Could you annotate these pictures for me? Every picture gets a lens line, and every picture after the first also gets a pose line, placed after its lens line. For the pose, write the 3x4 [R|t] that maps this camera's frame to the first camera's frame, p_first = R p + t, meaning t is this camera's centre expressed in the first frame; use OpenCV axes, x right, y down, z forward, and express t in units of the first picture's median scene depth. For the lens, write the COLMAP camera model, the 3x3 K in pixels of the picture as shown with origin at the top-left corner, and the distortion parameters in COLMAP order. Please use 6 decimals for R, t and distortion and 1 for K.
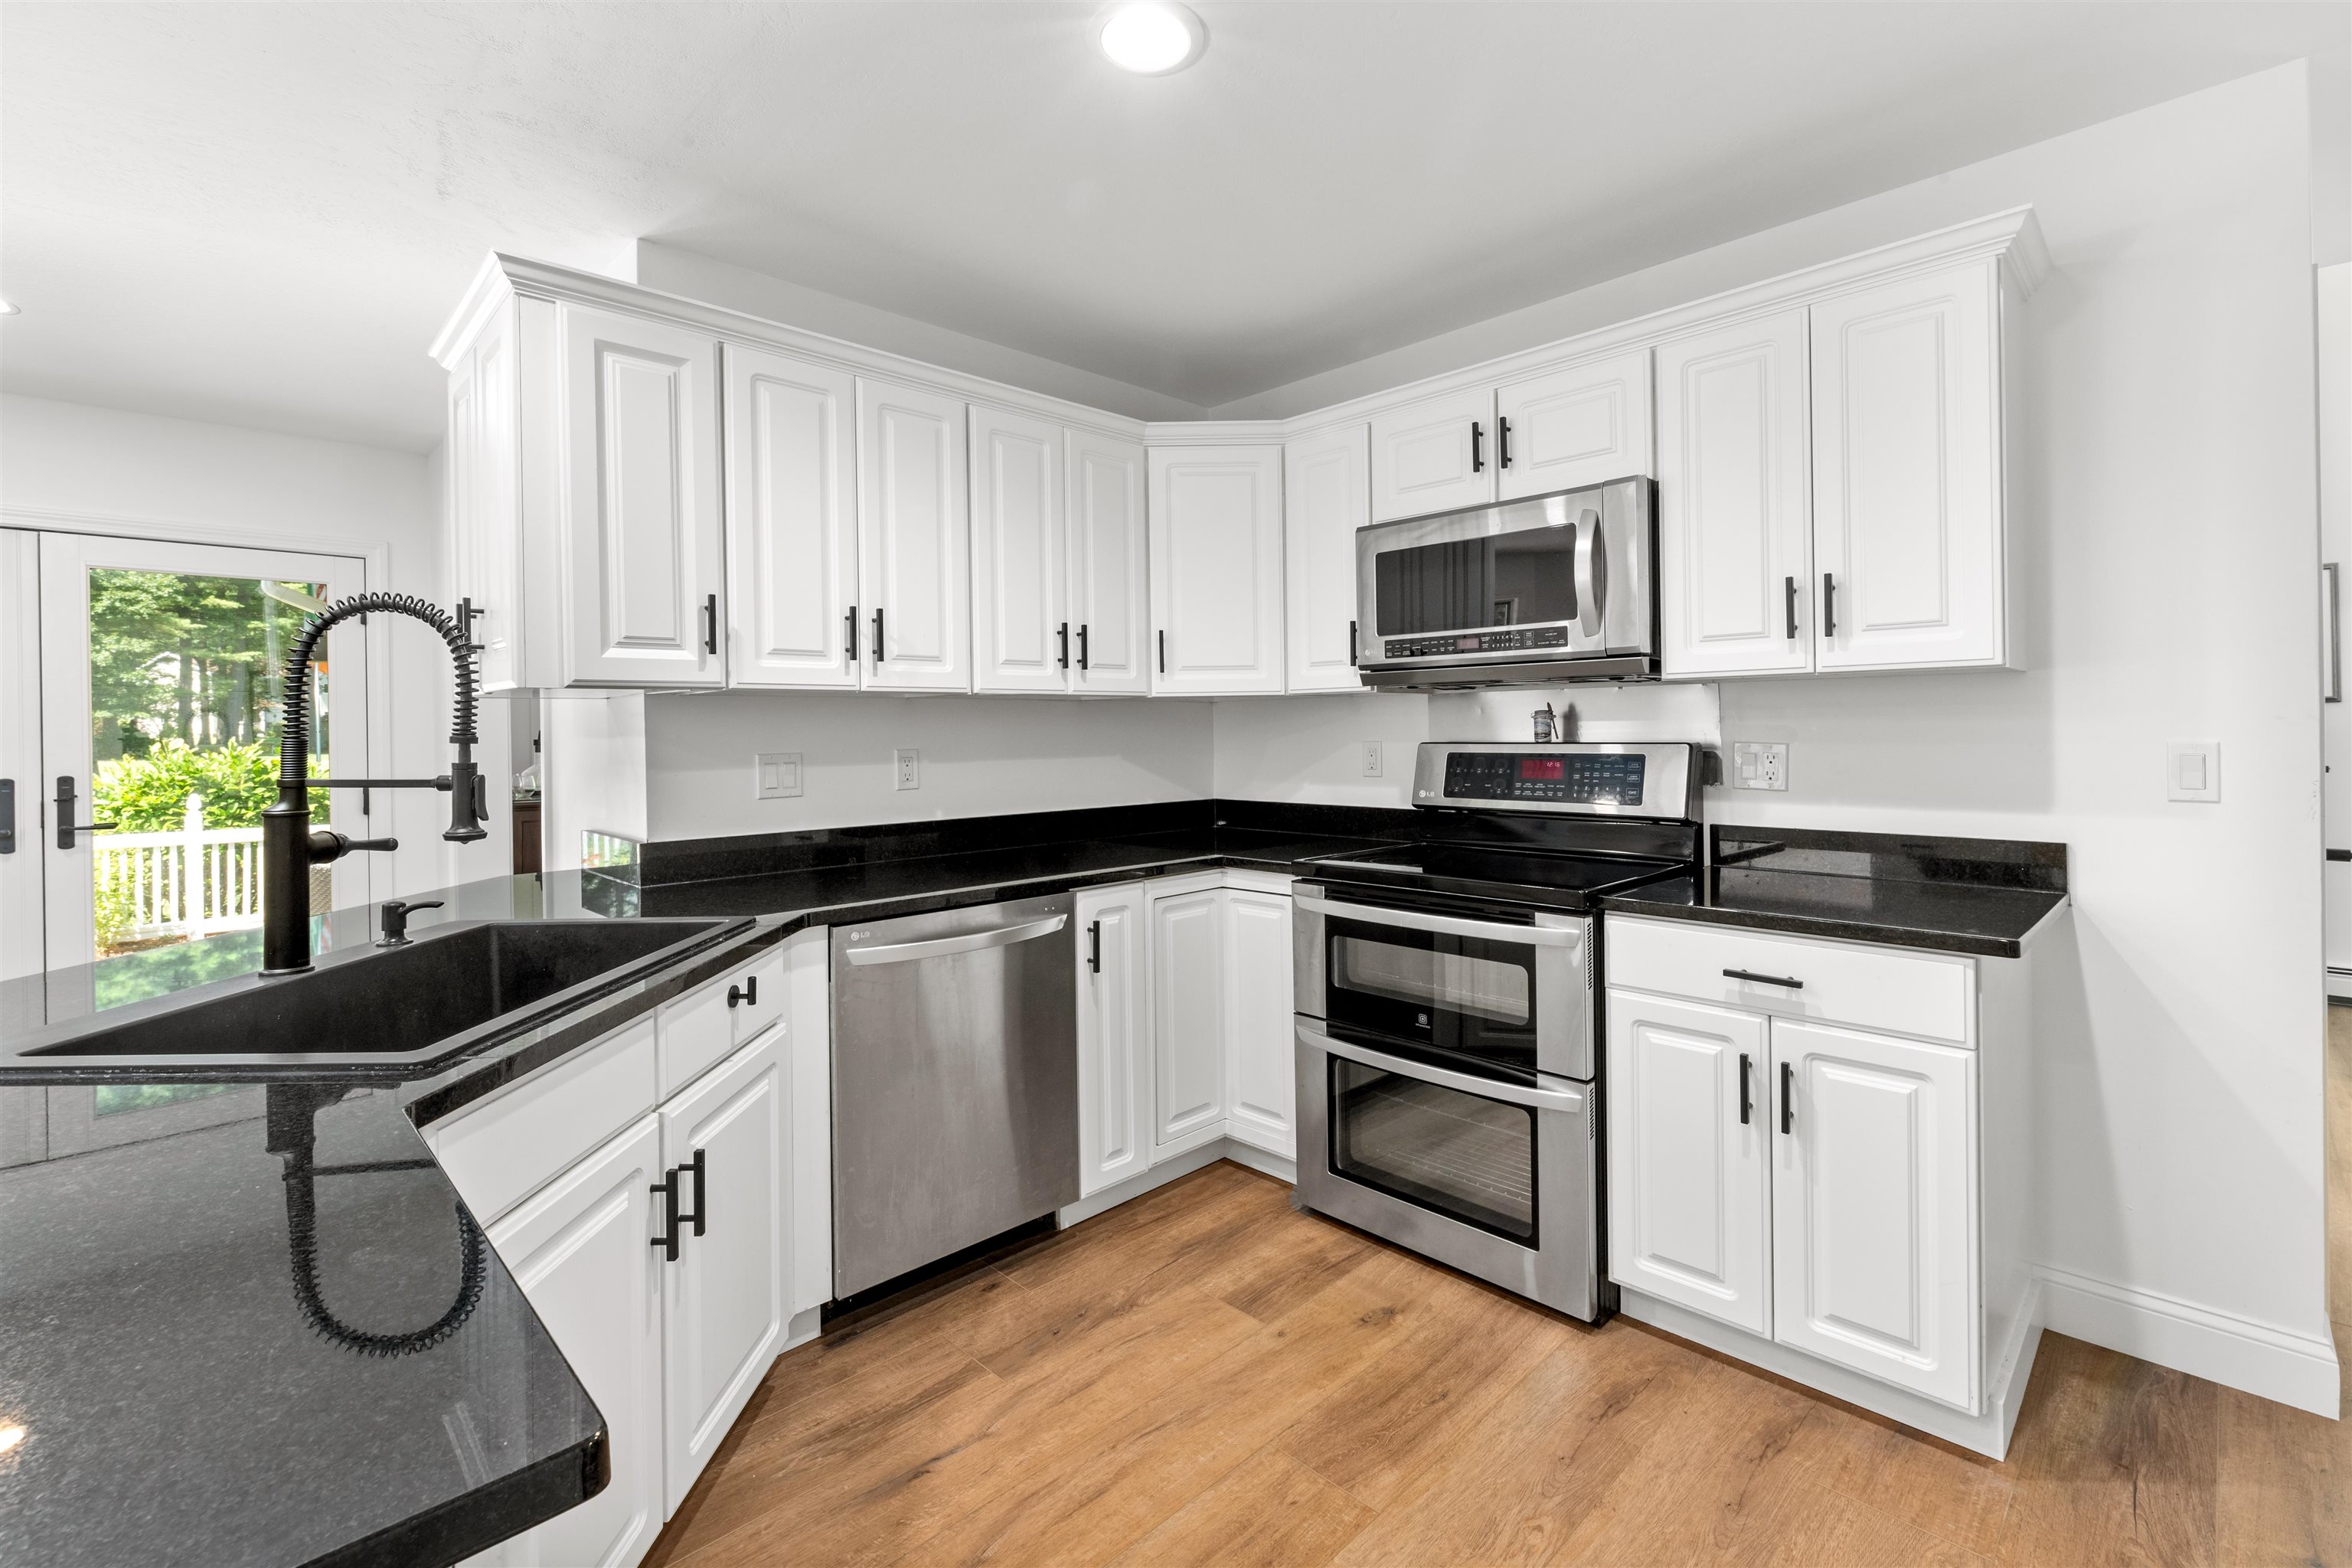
lens RADIAL K [[1024.1, 0, 1183.7], [0, 1024.1, 737.0], [0, 0, 1]] dist [-0.000641, -0.000132]
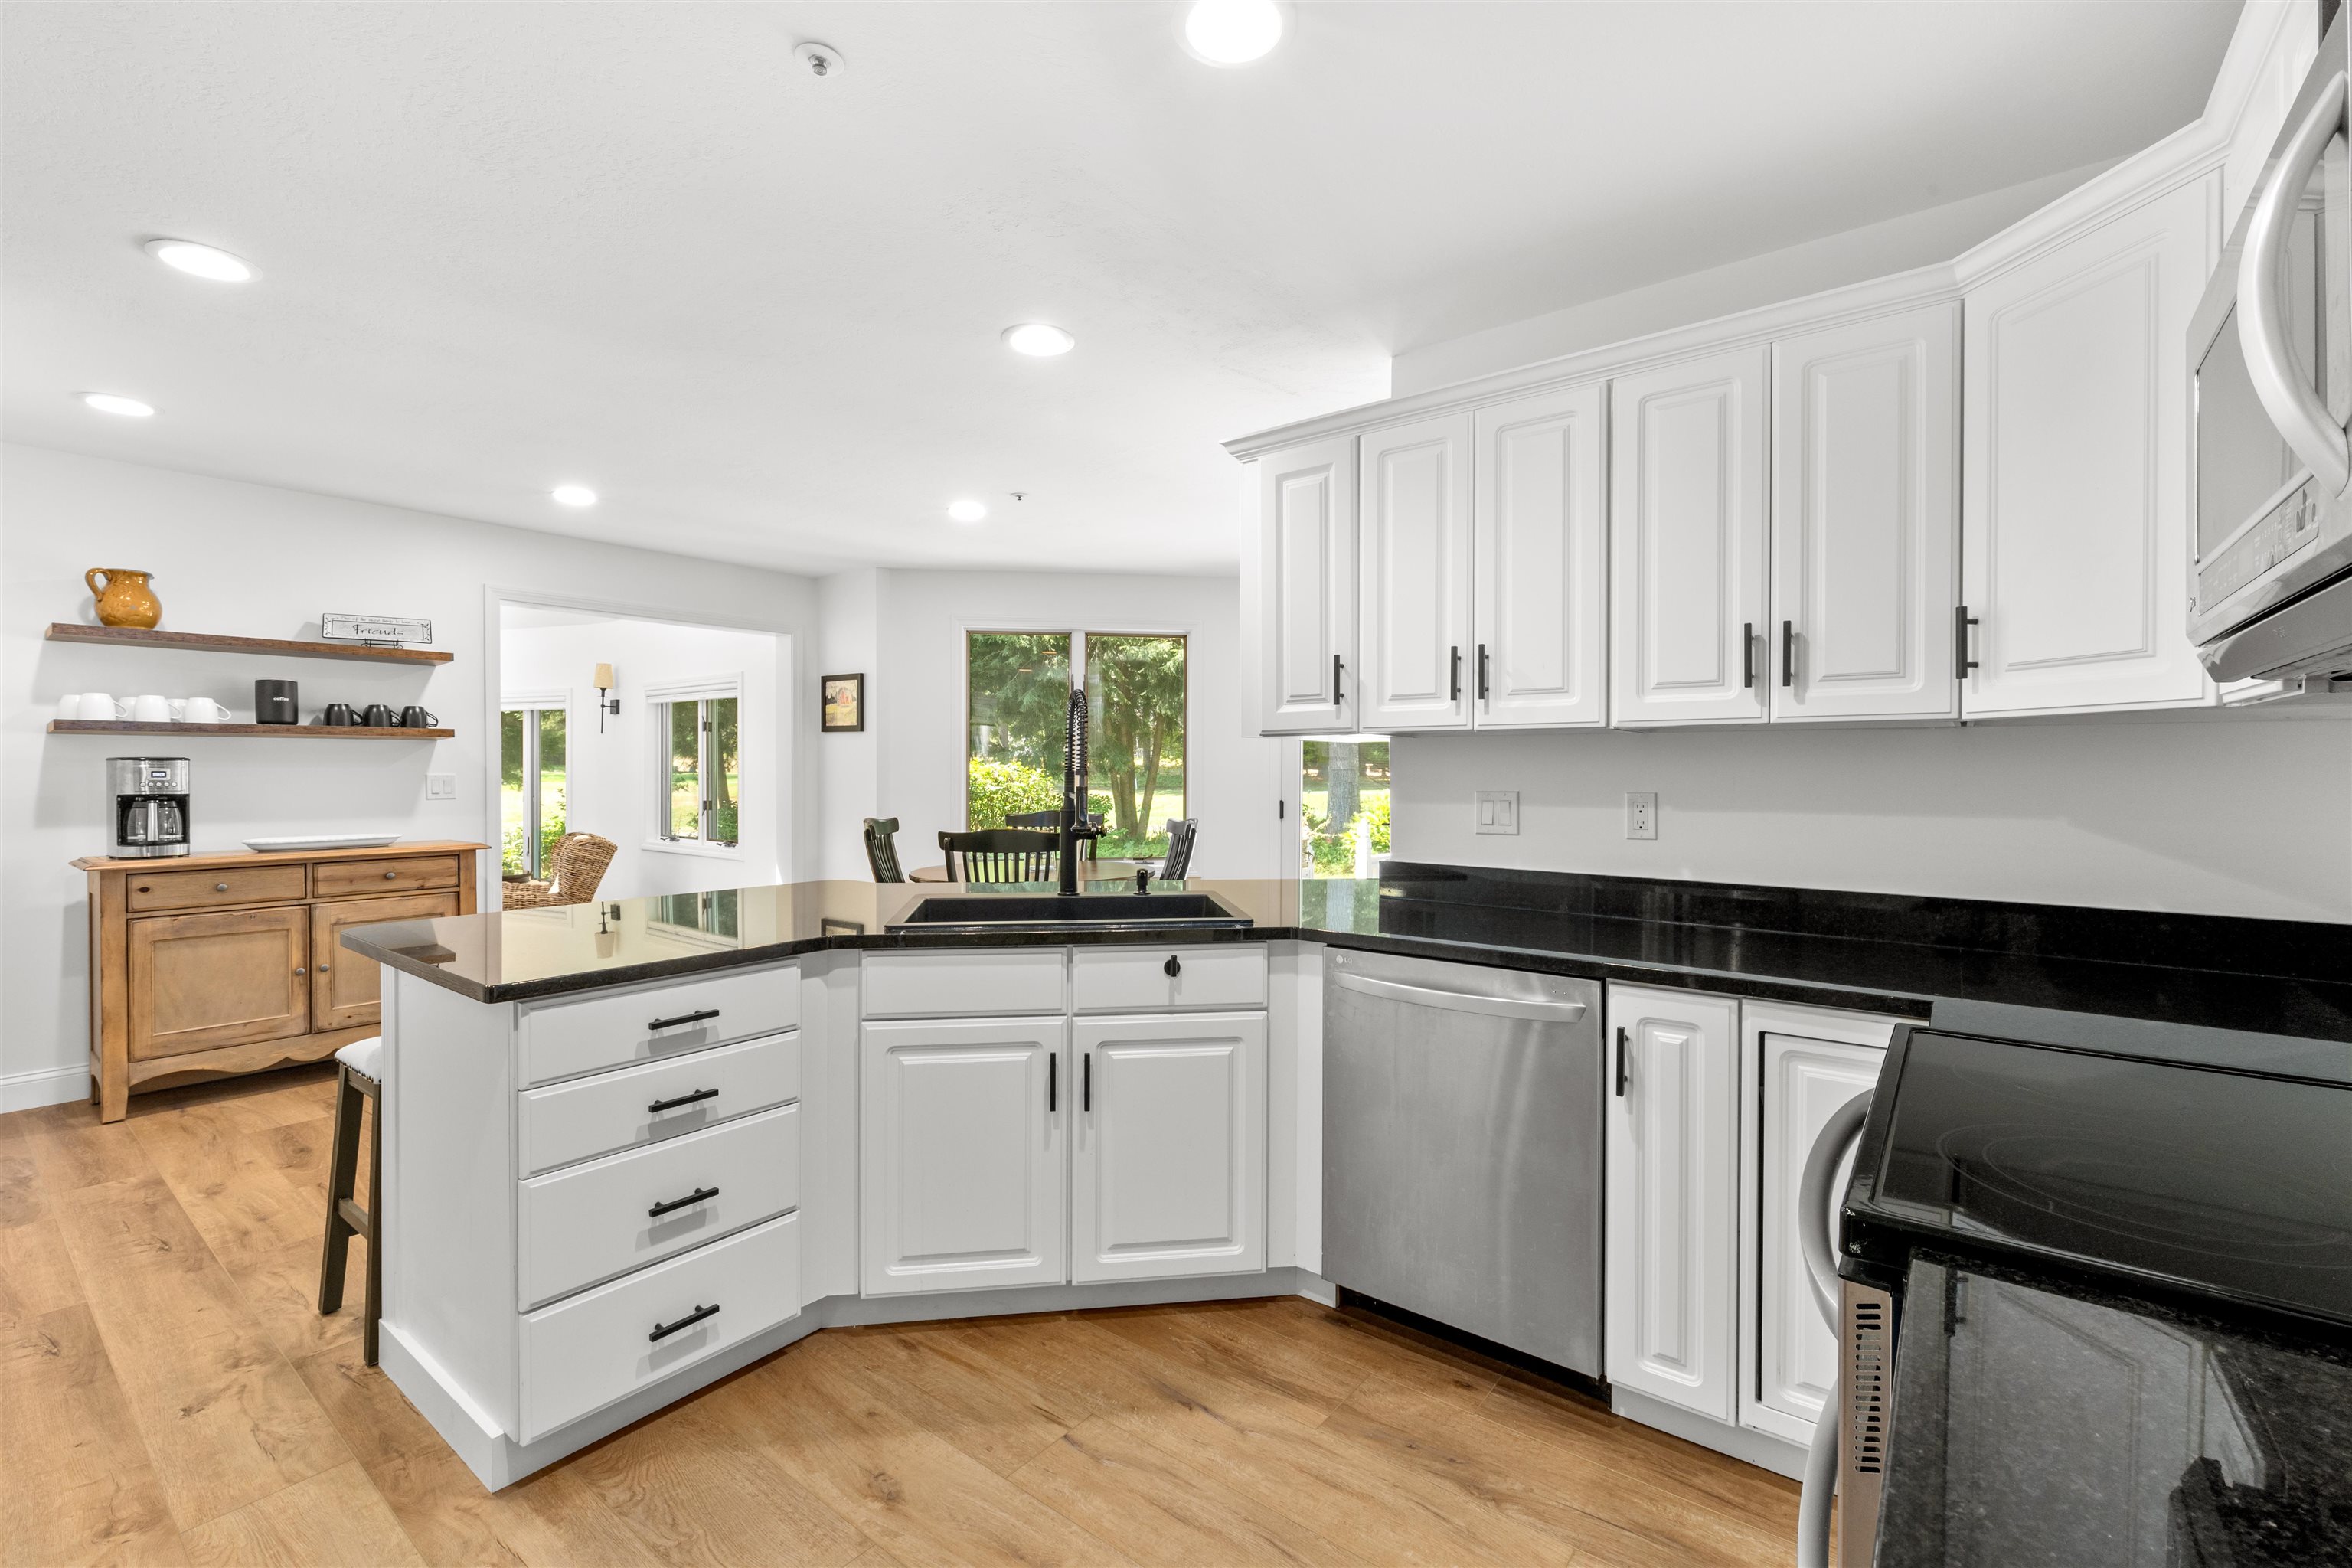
lens RADIAL K [[1026.4, 0, 1176.0], [0, 1026.4, 784.0], [0, 0, 1]] dist [0.001534, -0.000357]
pose [[0.126334, 0.027332, -0.991611, 0.659352], [-0.012757, 0.999582, 0.025927, -0.015773], [0.991906, 0.009375, 0.126630, 0.617974]]
